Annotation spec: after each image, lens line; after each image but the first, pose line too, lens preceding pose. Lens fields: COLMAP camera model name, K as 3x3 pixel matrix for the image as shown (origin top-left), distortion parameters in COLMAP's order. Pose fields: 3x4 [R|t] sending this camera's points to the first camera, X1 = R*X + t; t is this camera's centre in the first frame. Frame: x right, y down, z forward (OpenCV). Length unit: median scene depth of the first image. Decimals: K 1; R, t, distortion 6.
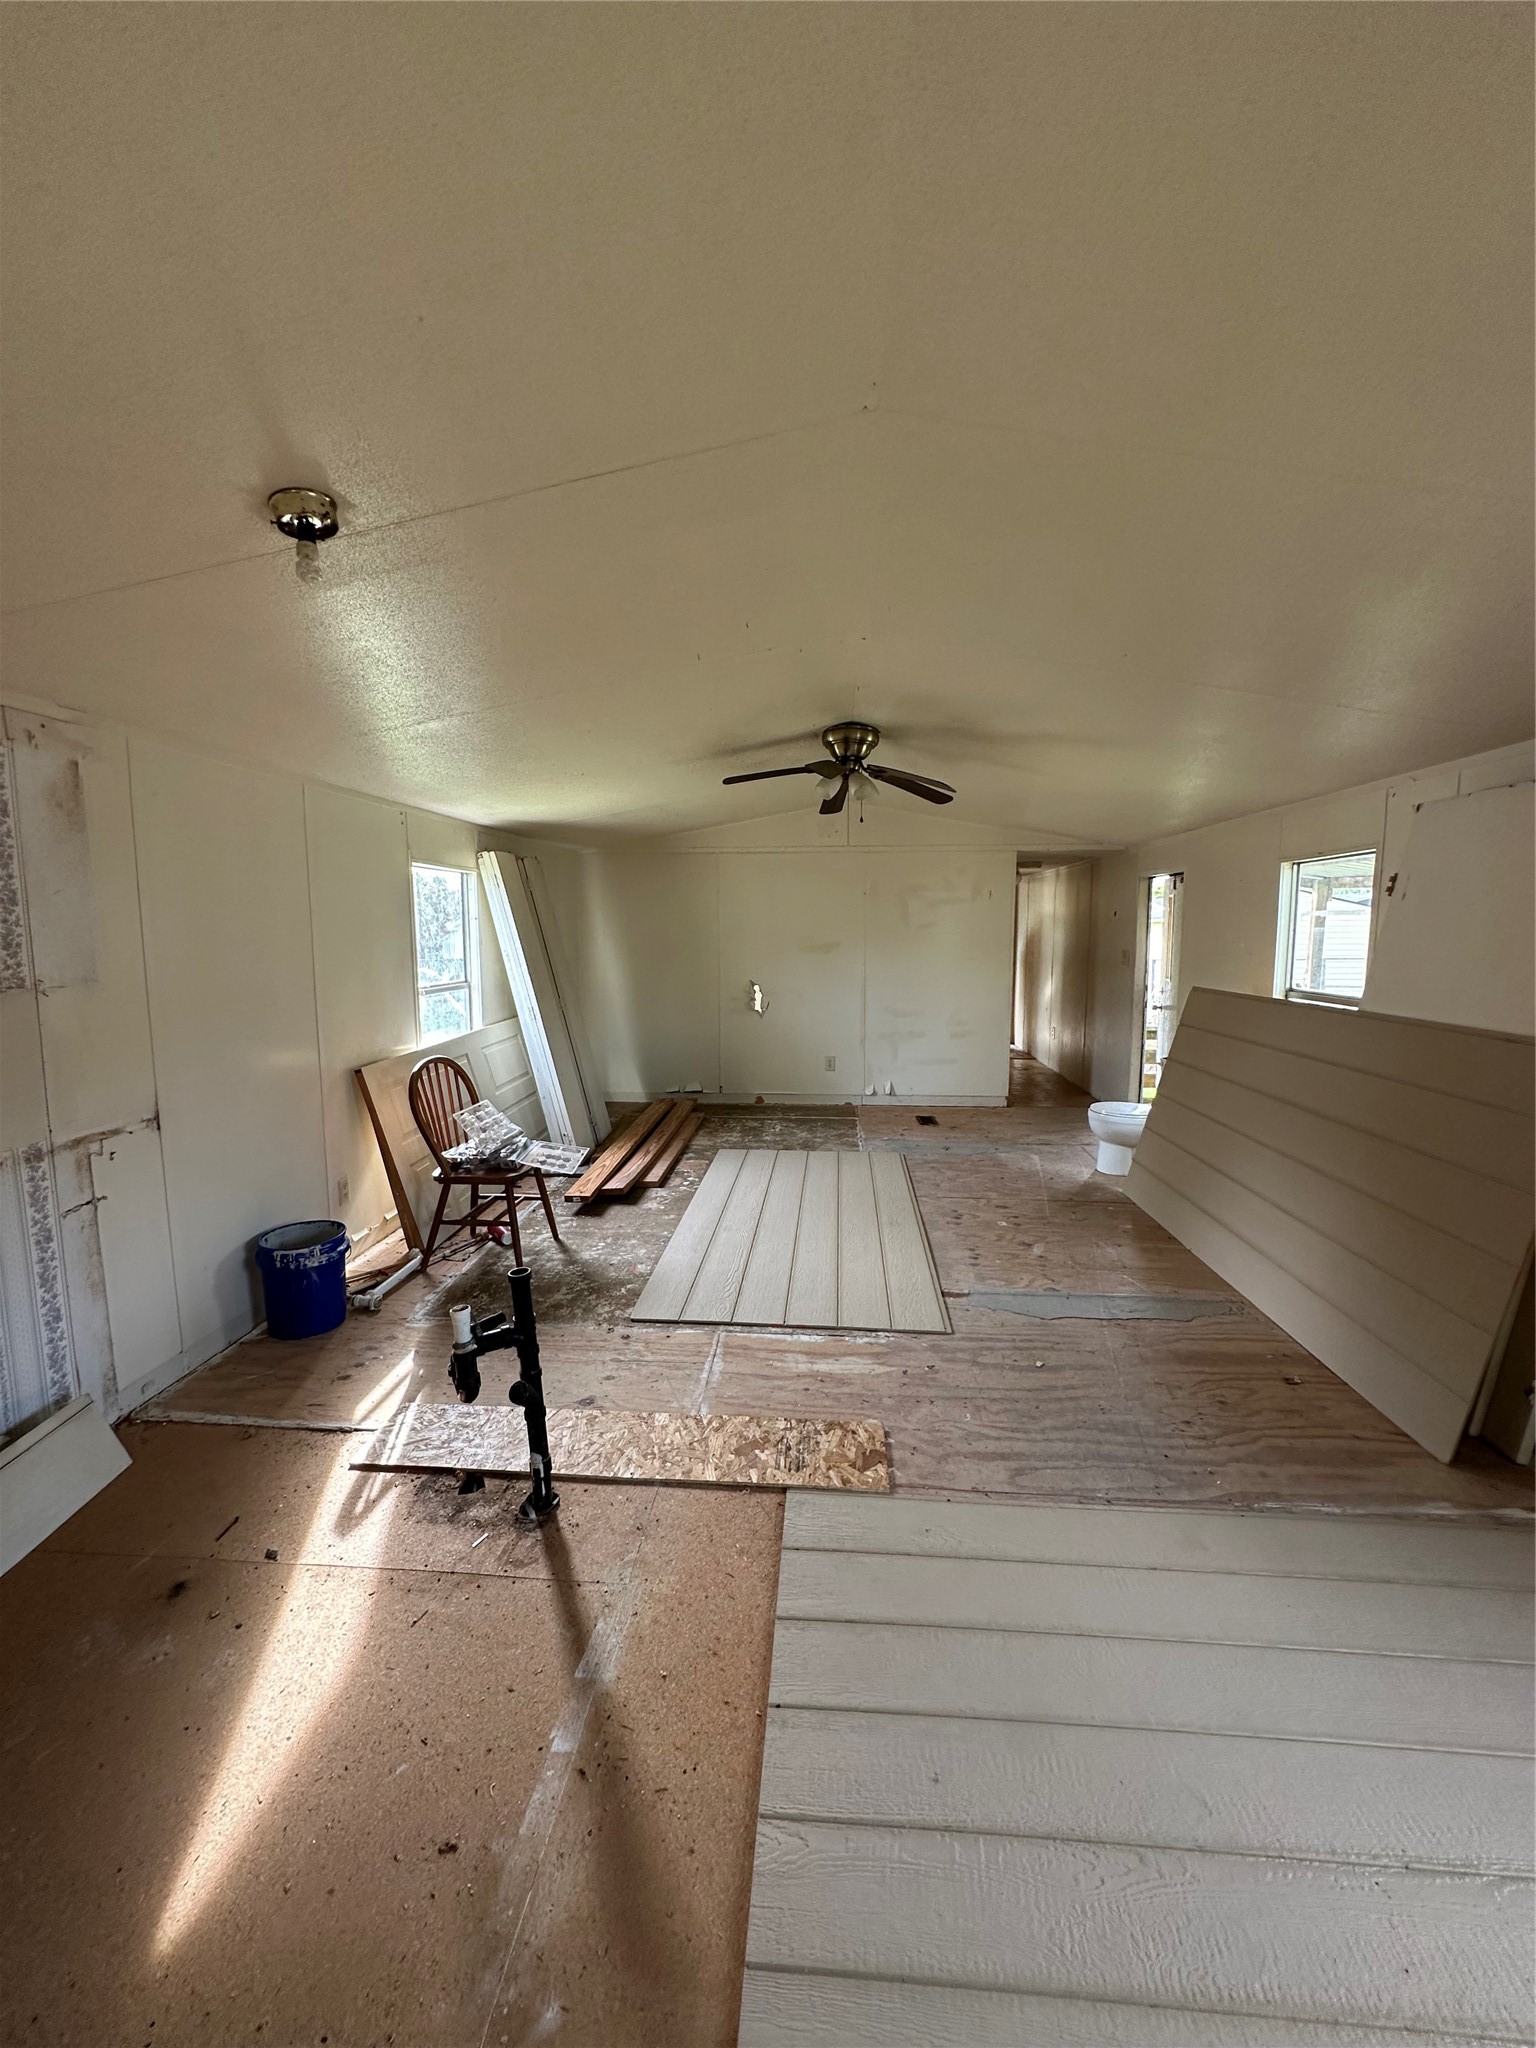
lens RADIAL K [[821.5, 0, 771.2], [0, 821.5, 1025.2], [0, 0, 1]] dist [0.000069, 0.000329]
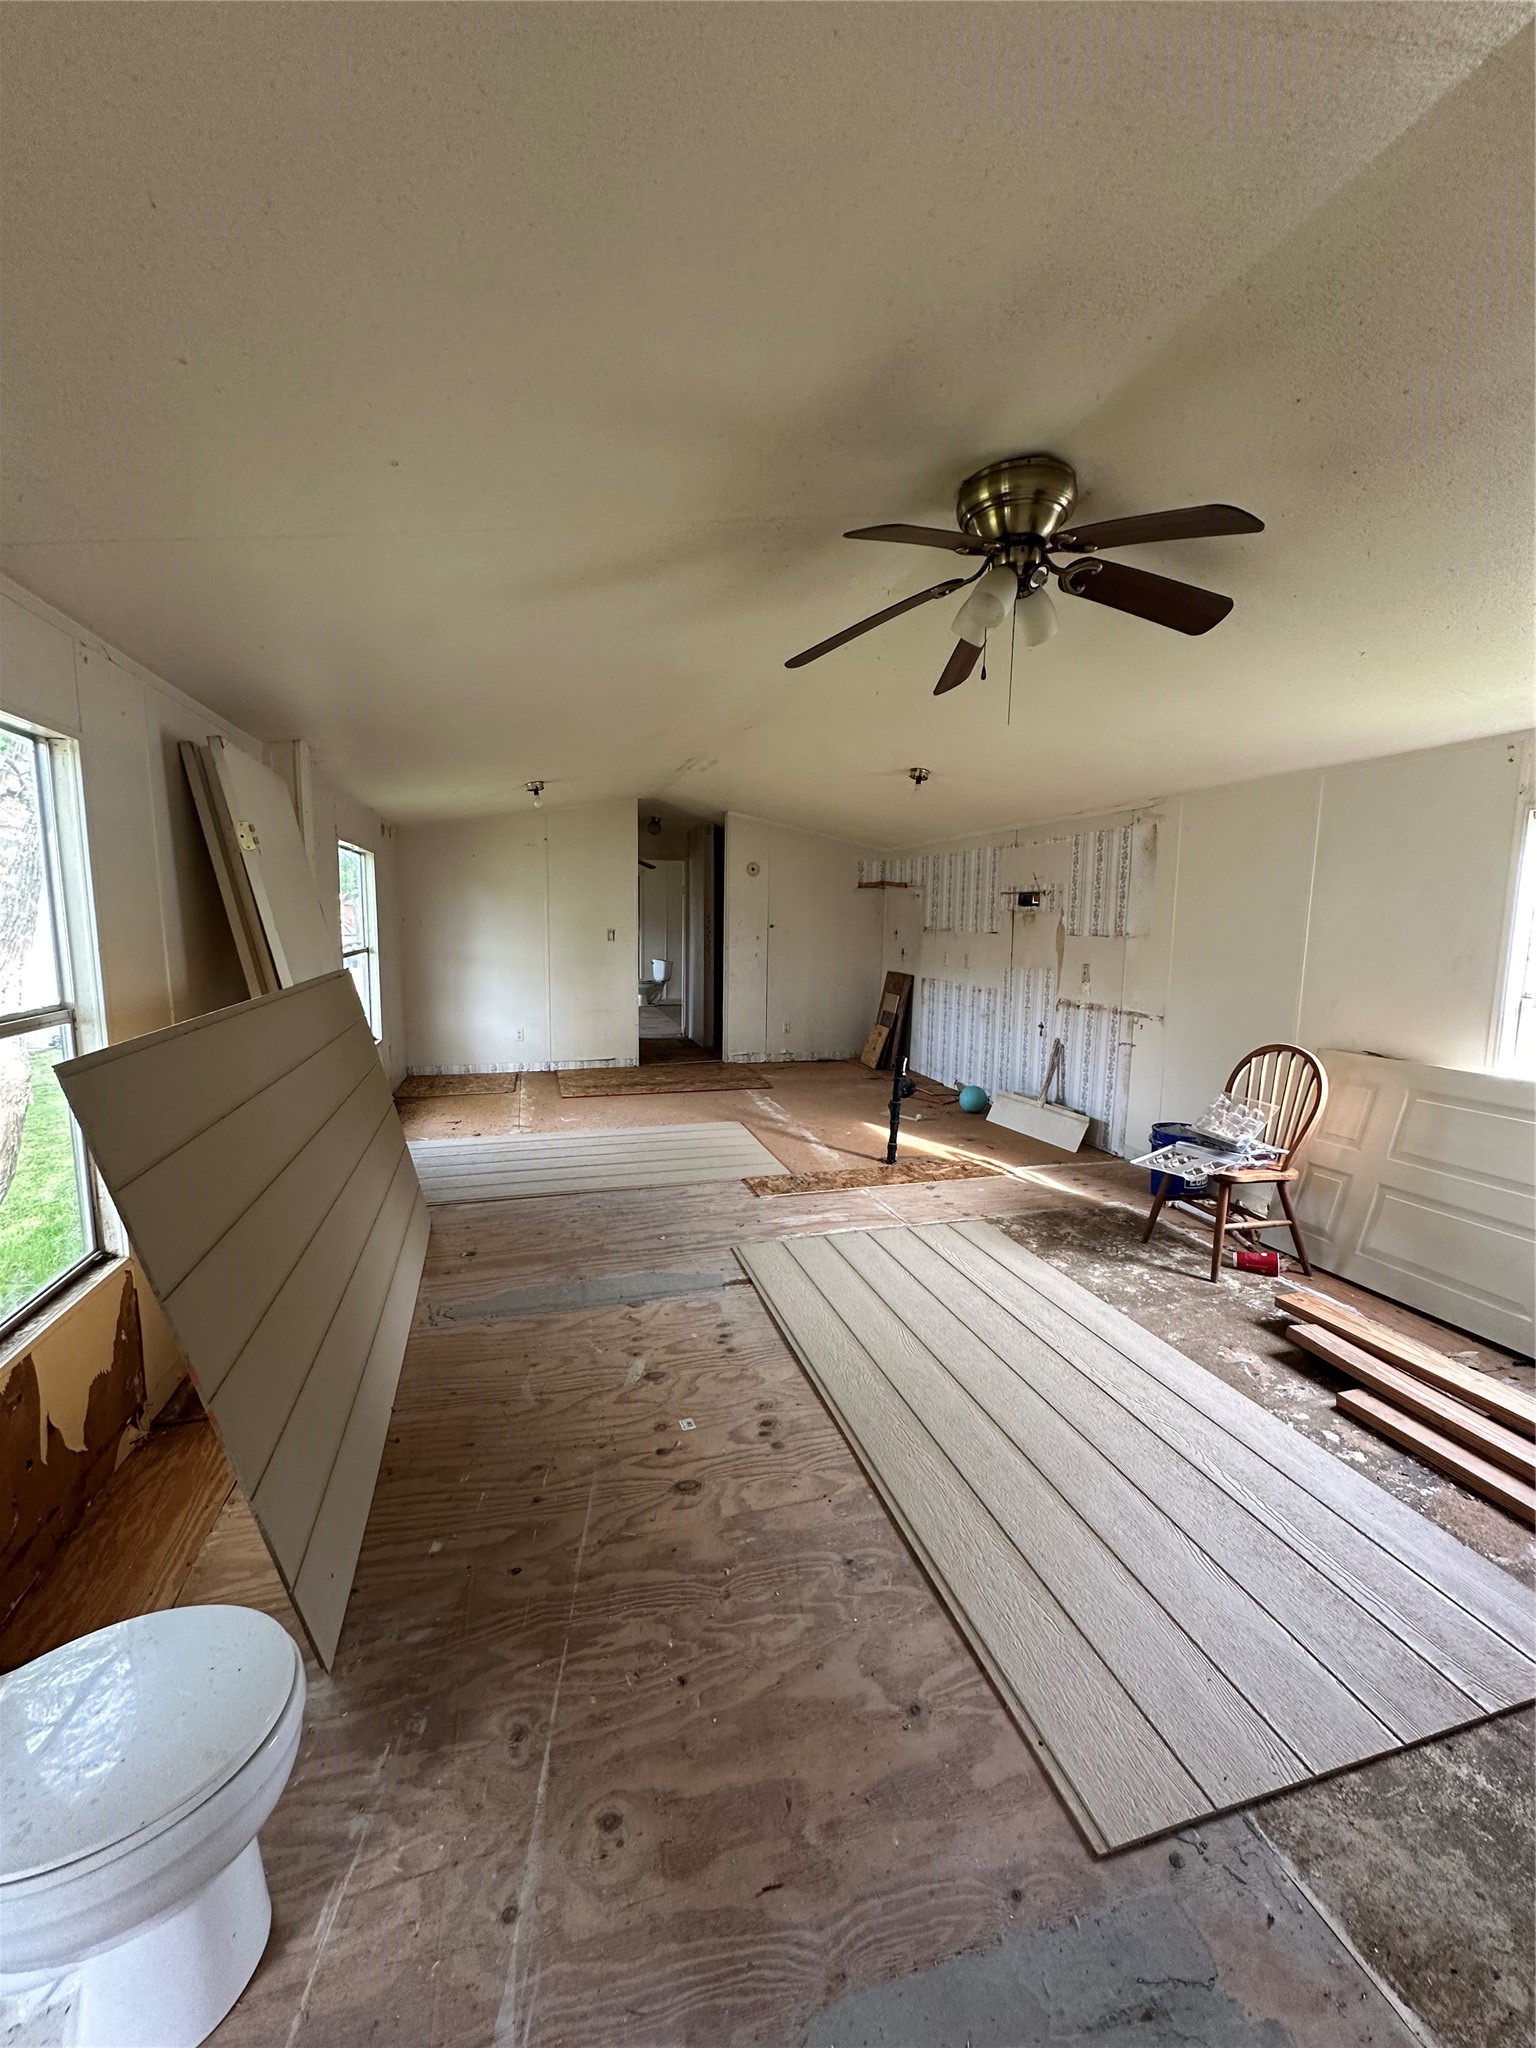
lens RADIAL K [[820.4, 0, 770.5], [0, 820.4, 1024.6], [0, 0, 1]] dist [0.000287, 0.000033]
pose [[-0.935177, 0.035022, -0.352445, 0.575500], [-0.053321, 0.969837, 0.237853, -0.214544], [0.350144, 0.241227, -0.905101, 2.021070]]
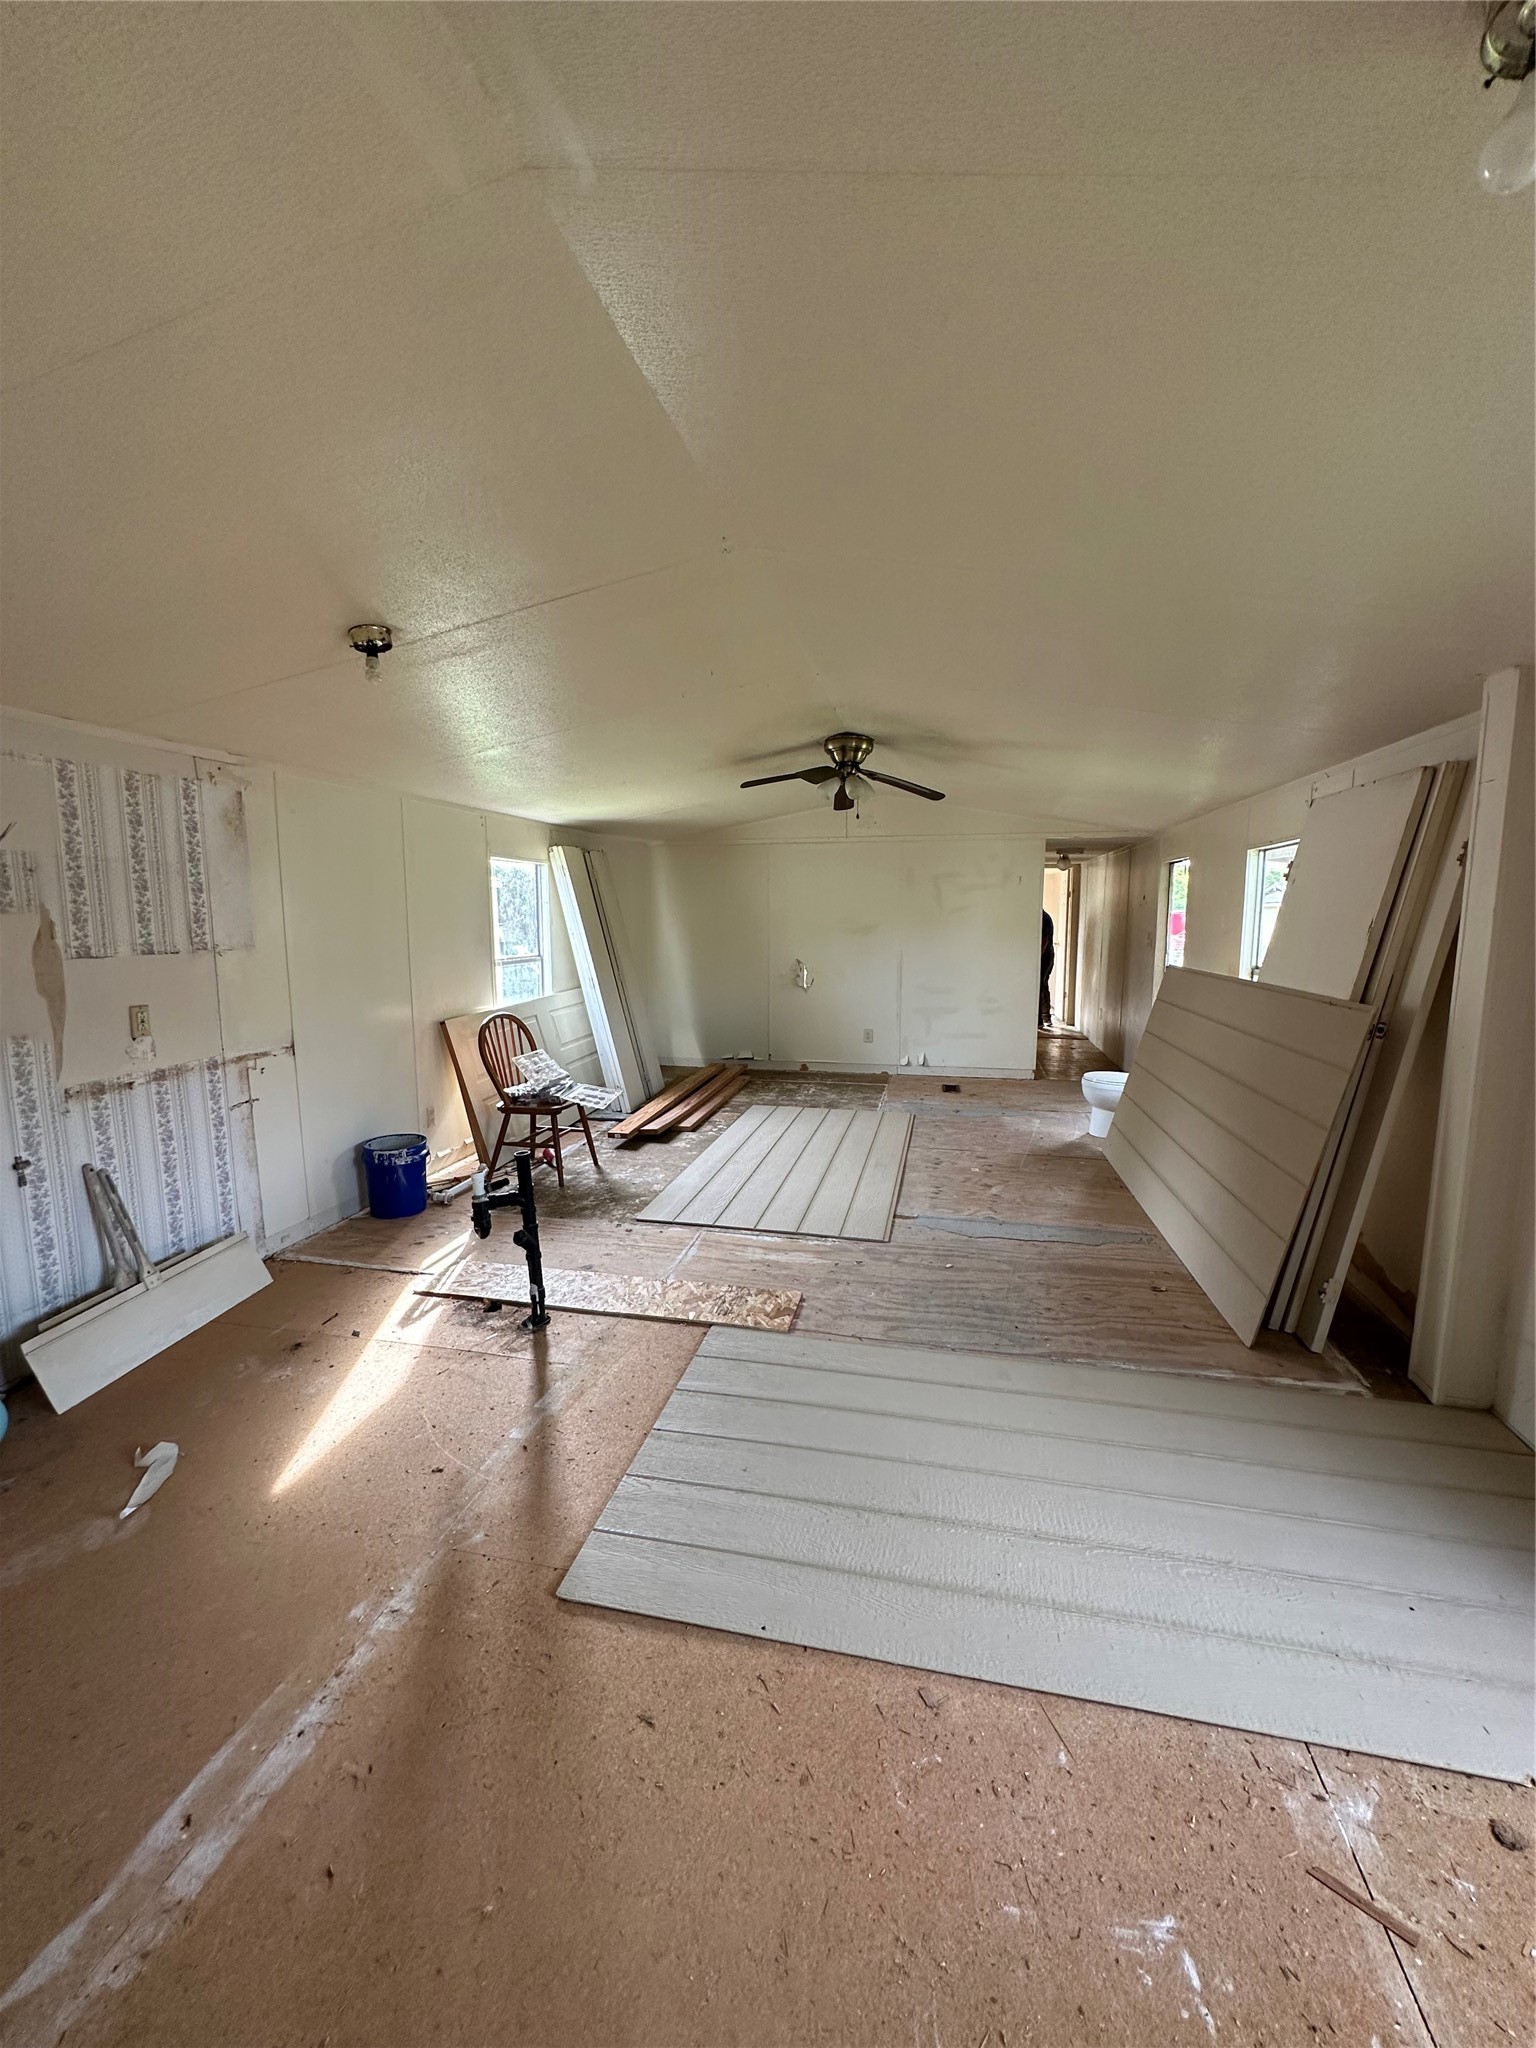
lens RADIAL K [[820.4, 0, 770.5], [0, 820.4, 1024.6], [0, 0, 1]] dist [0.000287, 0.000033]
pose [[0.990620, 0.018919, -0.135327, 0.208577], [-0.016587, 0.999694, 0.018340, 0.032804], [0.135632, -0.015923, 0.990631, -0.229442]]
